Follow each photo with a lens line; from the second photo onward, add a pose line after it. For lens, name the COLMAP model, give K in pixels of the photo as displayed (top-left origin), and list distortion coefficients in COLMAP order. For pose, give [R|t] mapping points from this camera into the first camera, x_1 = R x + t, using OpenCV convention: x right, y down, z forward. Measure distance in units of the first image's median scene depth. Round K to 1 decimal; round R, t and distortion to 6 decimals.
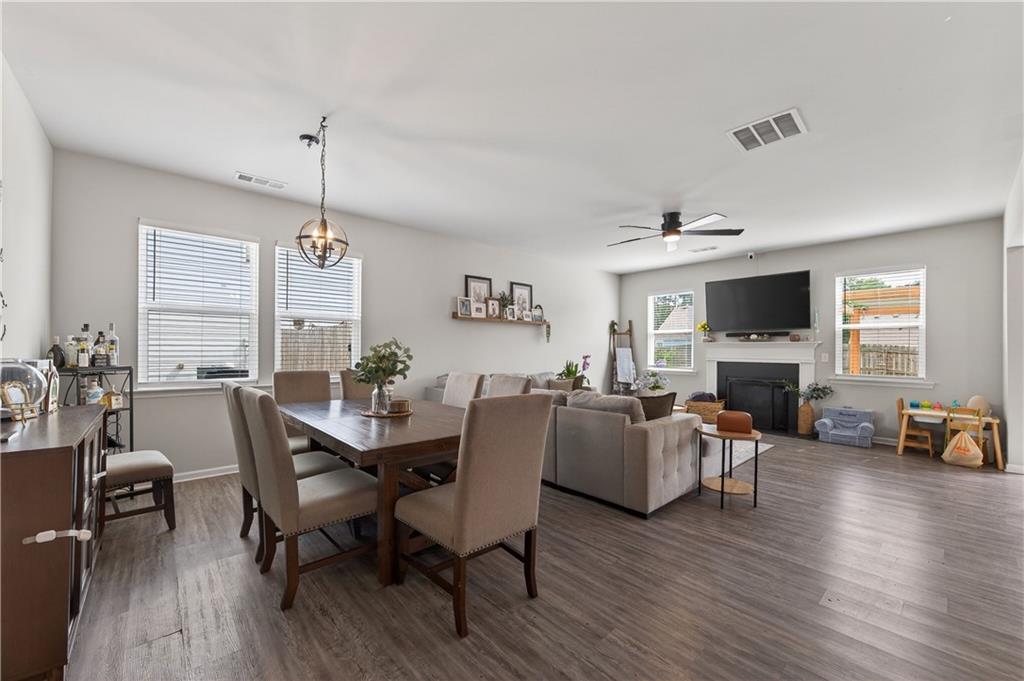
lens RADIAL K [[402.3, 0, 510.0], [0, 402.3, 346.6], [0, 0, 1]] dist [0.000275, 0.000140]
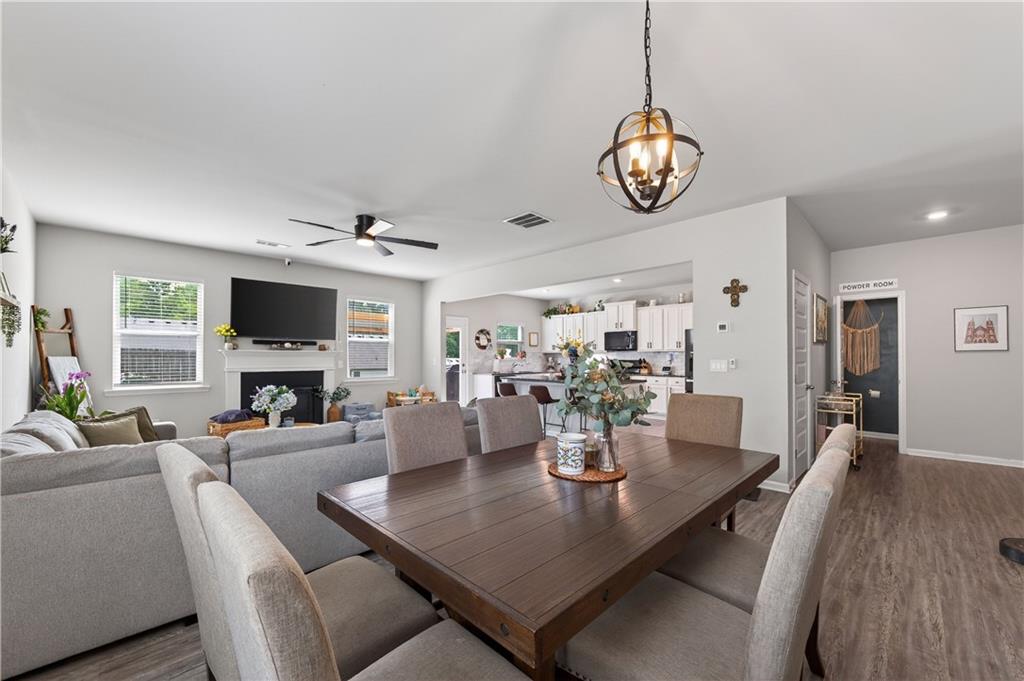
lens RADIAL K [[402.3, 0, 513.8], [0, 402.3, 355.1], [0, 0, 1]] dist [0.000275, 0.000140]
pose [[-0.065504, -0.001606, 0.997851, -0.428727], [-0.004740, 0.999988, 0.001298, -0.004145], [-0.997841, -0.004644, -0.065511, 0.535953]]
